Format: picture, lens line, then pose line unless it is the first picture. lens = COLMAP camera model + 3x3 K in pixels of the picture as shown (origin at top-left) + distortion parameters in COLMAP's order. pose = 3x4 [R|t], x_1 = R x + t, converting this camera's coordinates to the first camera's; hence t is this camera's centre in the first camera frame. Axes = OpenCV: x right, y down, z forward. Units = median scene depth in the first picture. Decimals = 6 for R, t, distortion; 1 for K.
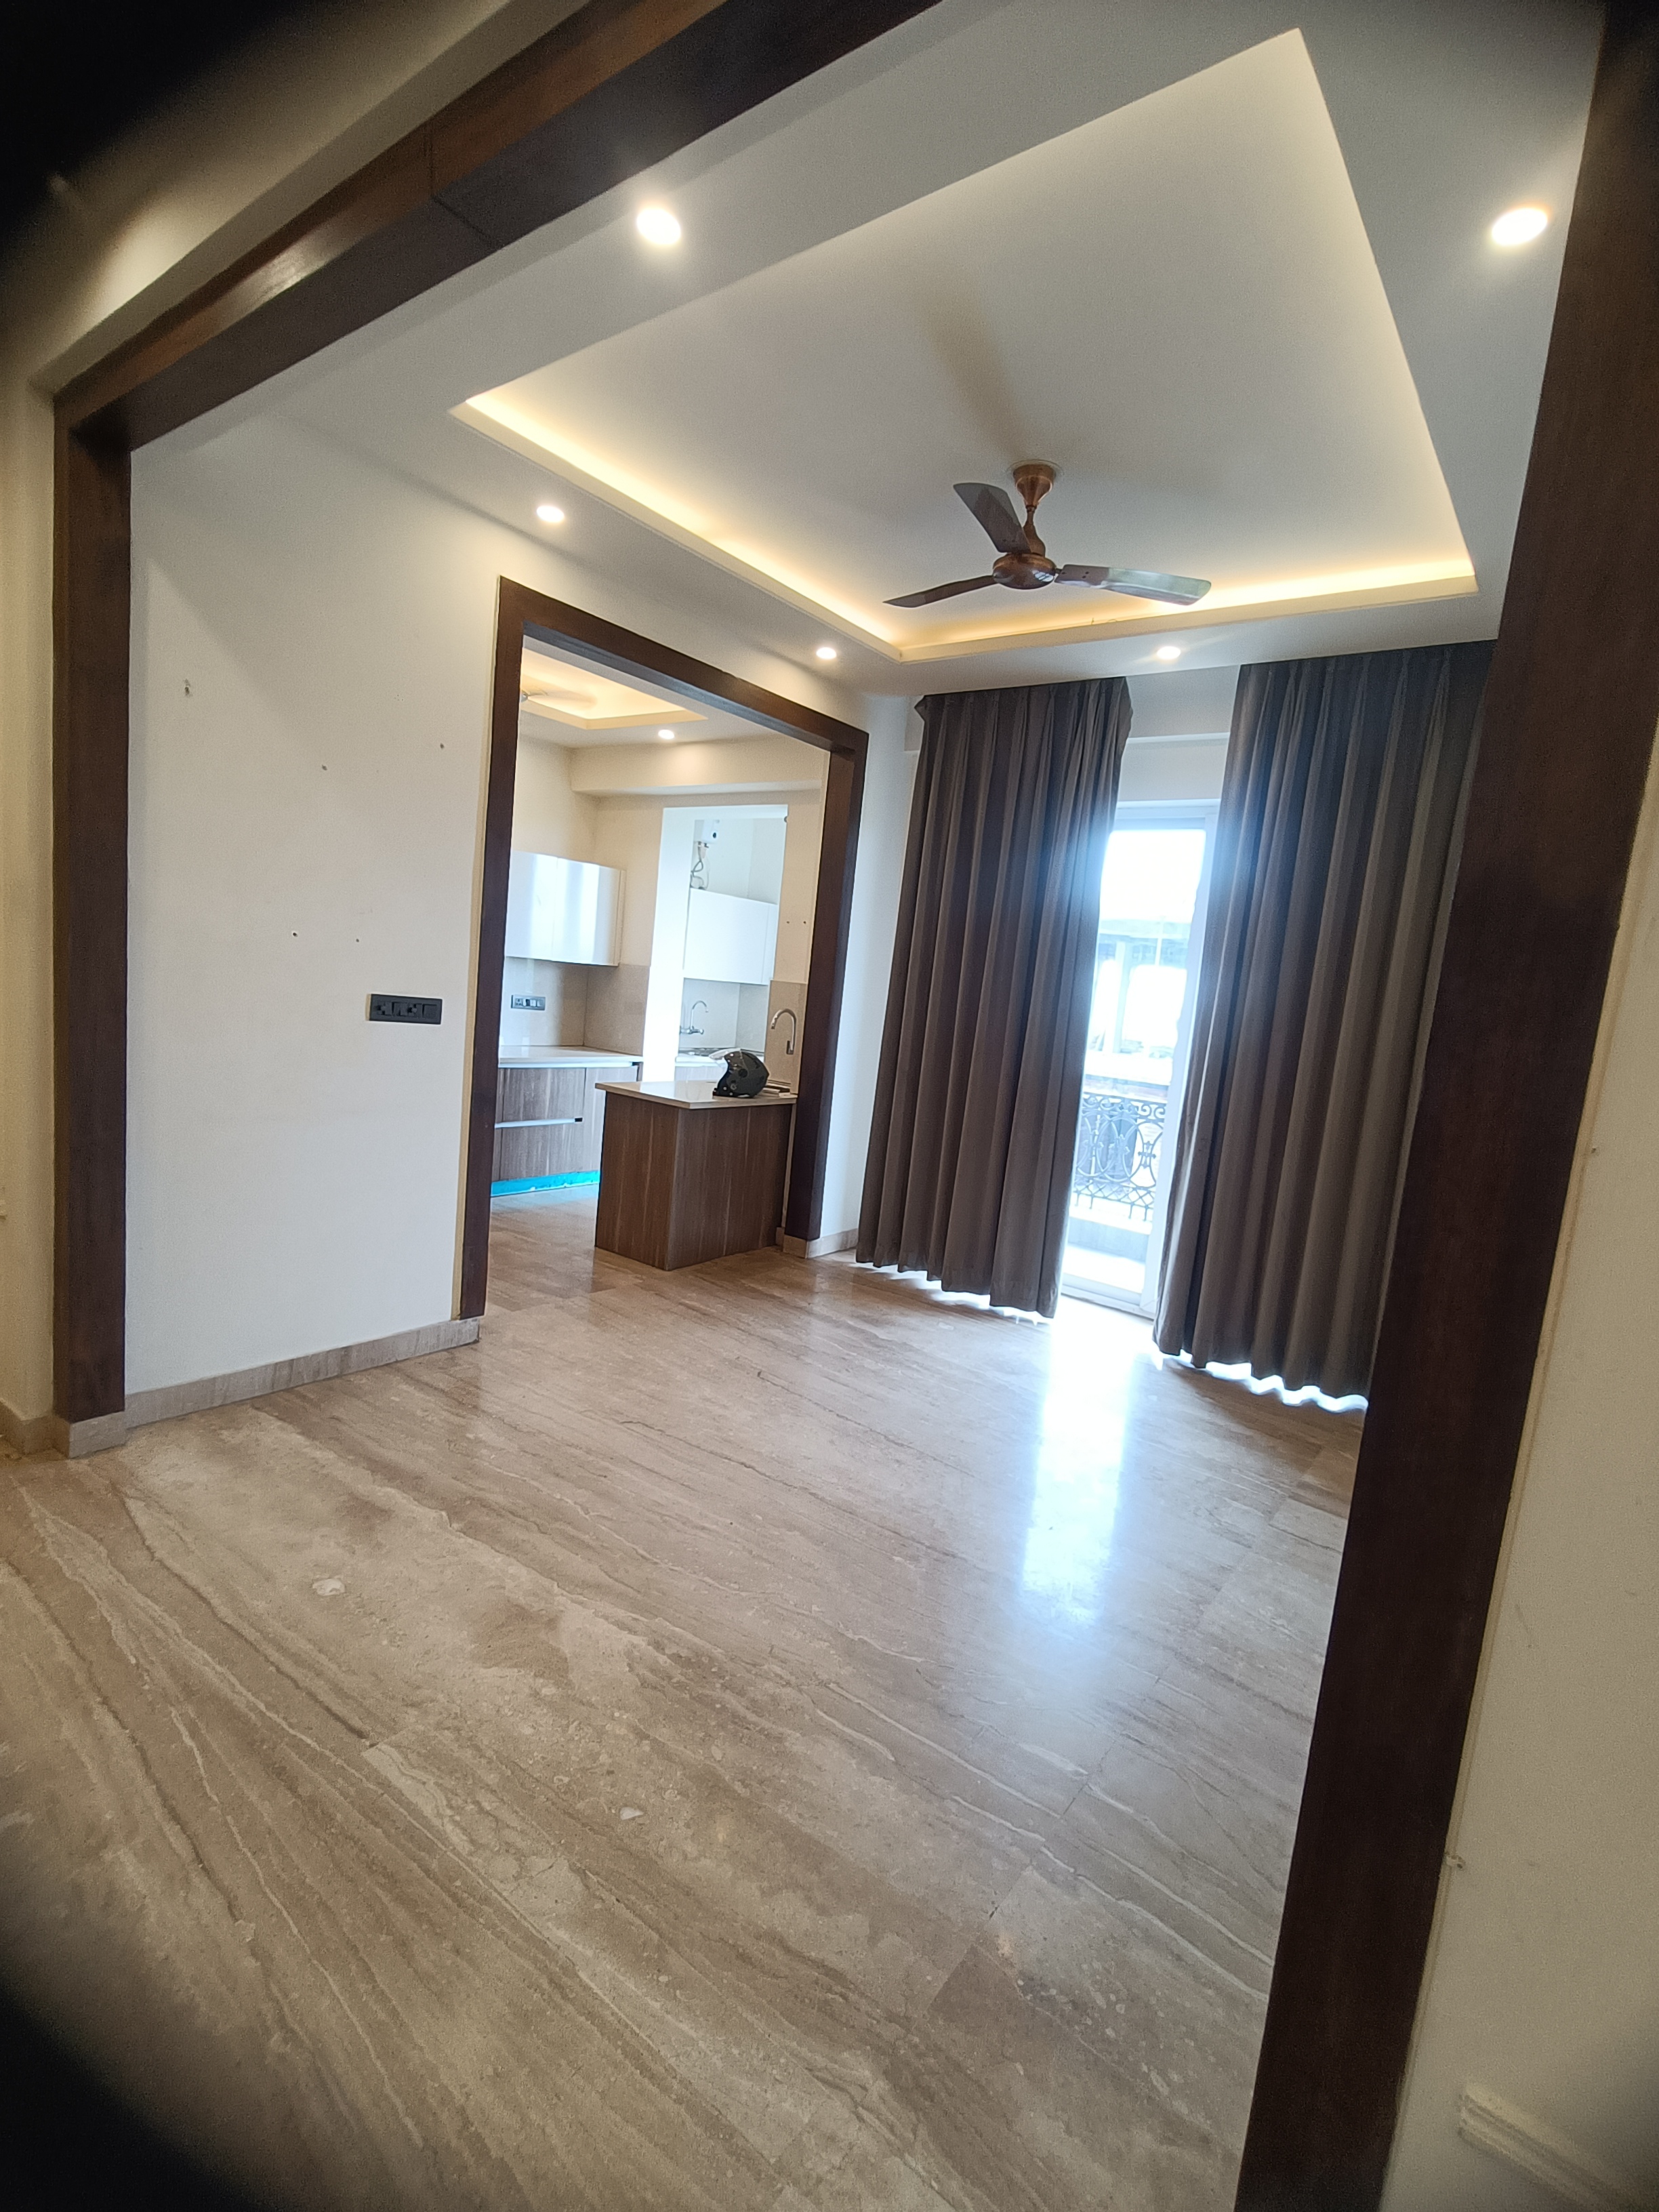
lens RADIAL K [[1027.8, 0, 833.9], [0, 1027.8, 1109.4], [0, 0, 1]] dist [0.002325, 0.000034]
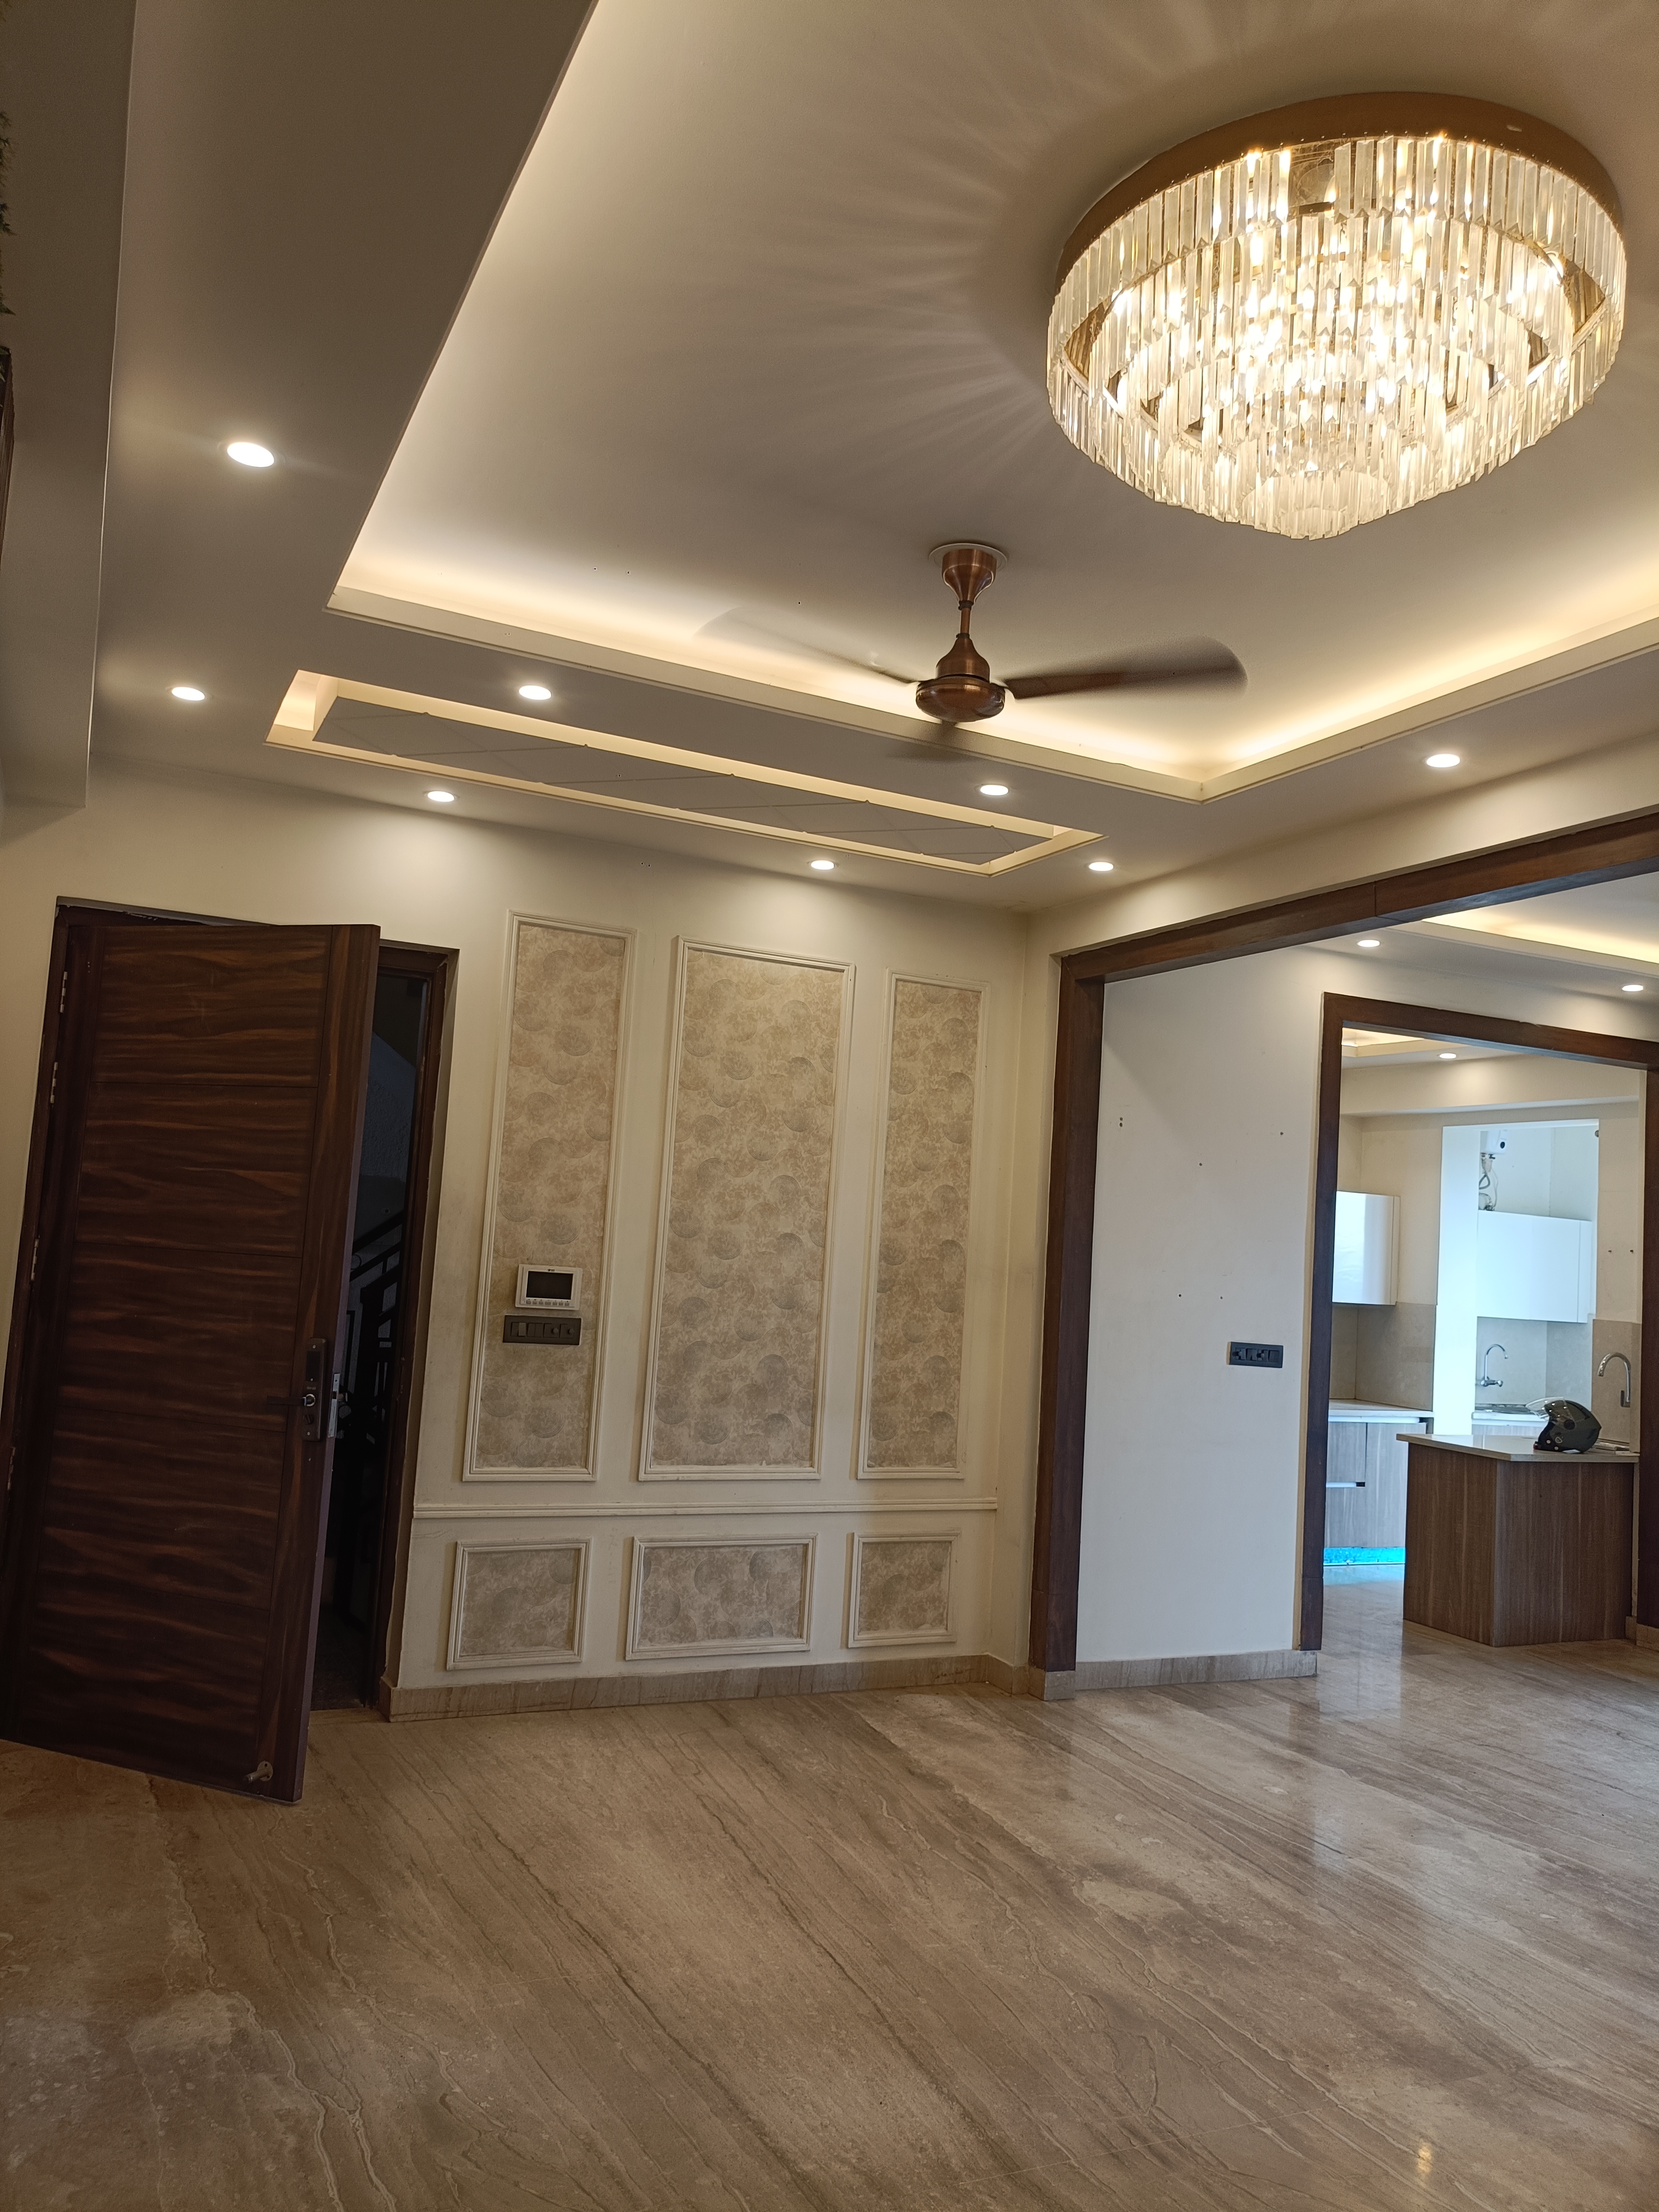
lens RADIAL K [[1629.4, 0, 839.6], [0, 1629.4, 1104.6], [0, 0, 1]] dist [0.022289, -0.007440]
pose [[0.885732, -0.082216, -0.456859, 0.023201], [-0.034623, 0.969748, -0.241640, 0.060606], [0.462905, 0.229846, 0.856090, -0.576710]]
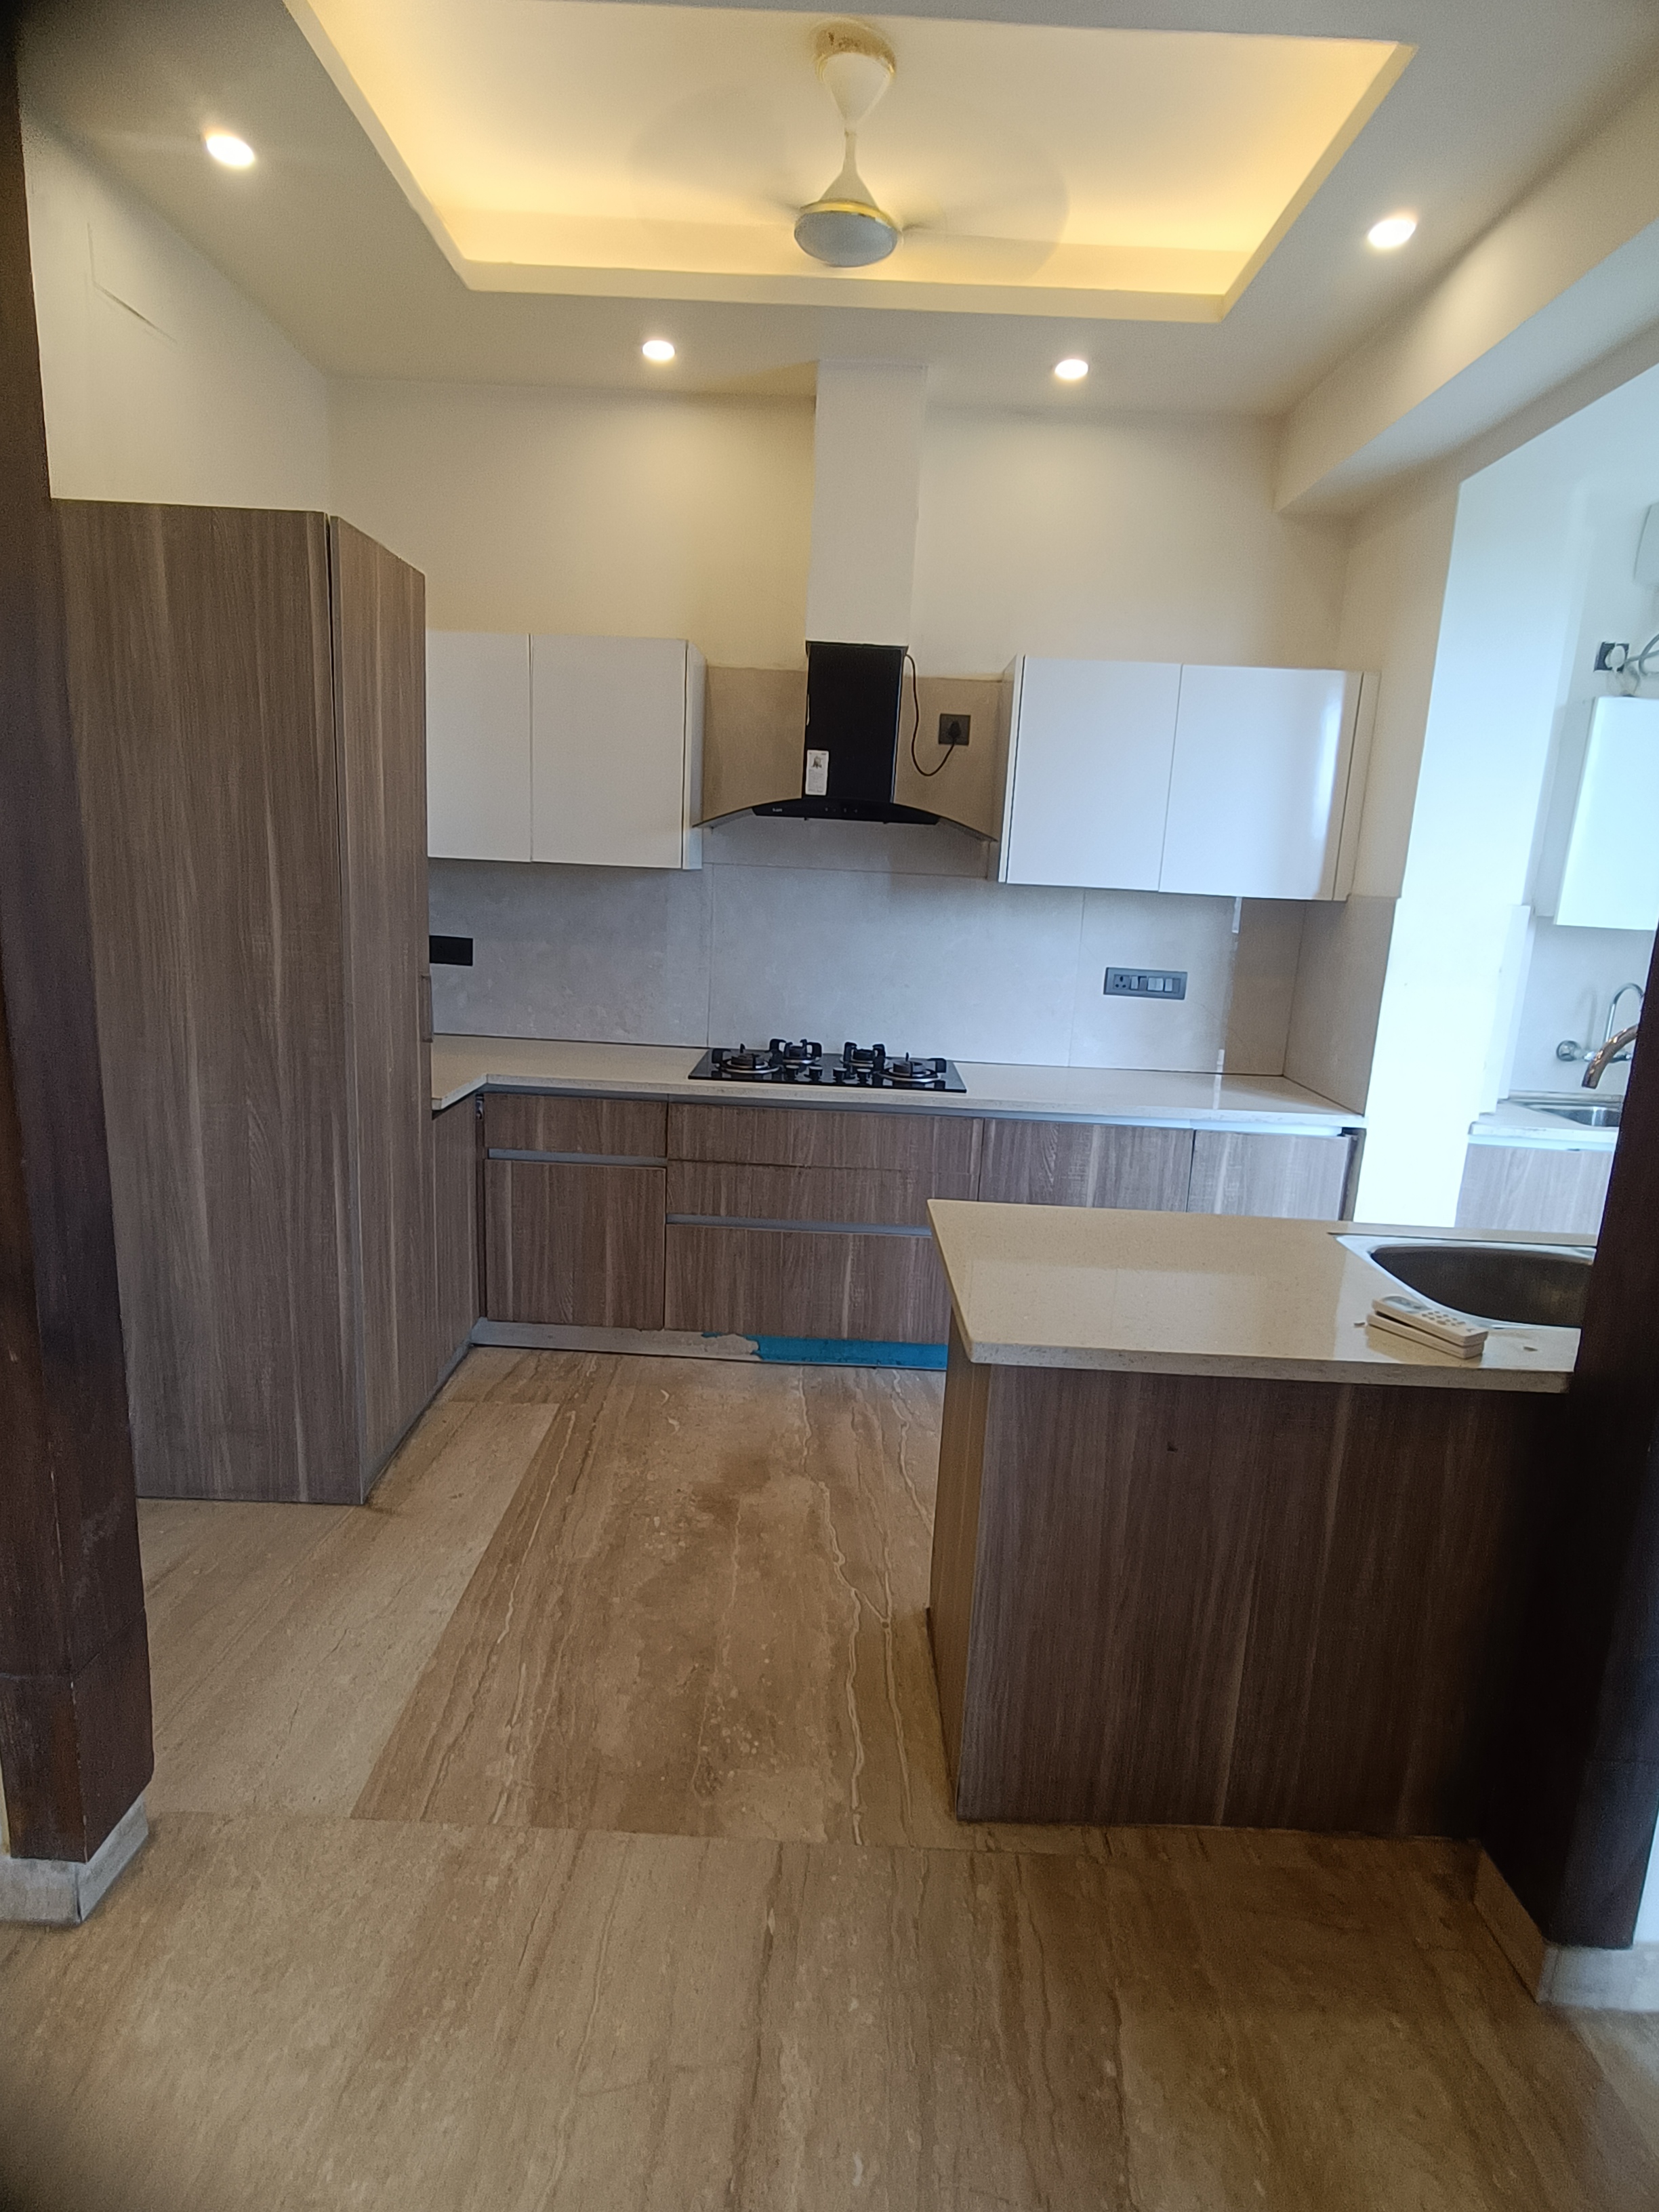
lens RADIAL K [[1174.0, 0, 826.5], [0, 1174.0, 1101.6], [0, 0, 1]] dist [-0.003831, 0.004729]
pose [[0.595256, 0.093646, -0.798061, 0.083353], [-0.092123, 0.994590, 0.047995, -0.078188], [0.798238, 0.044950, 0.600663, 0.705497]]
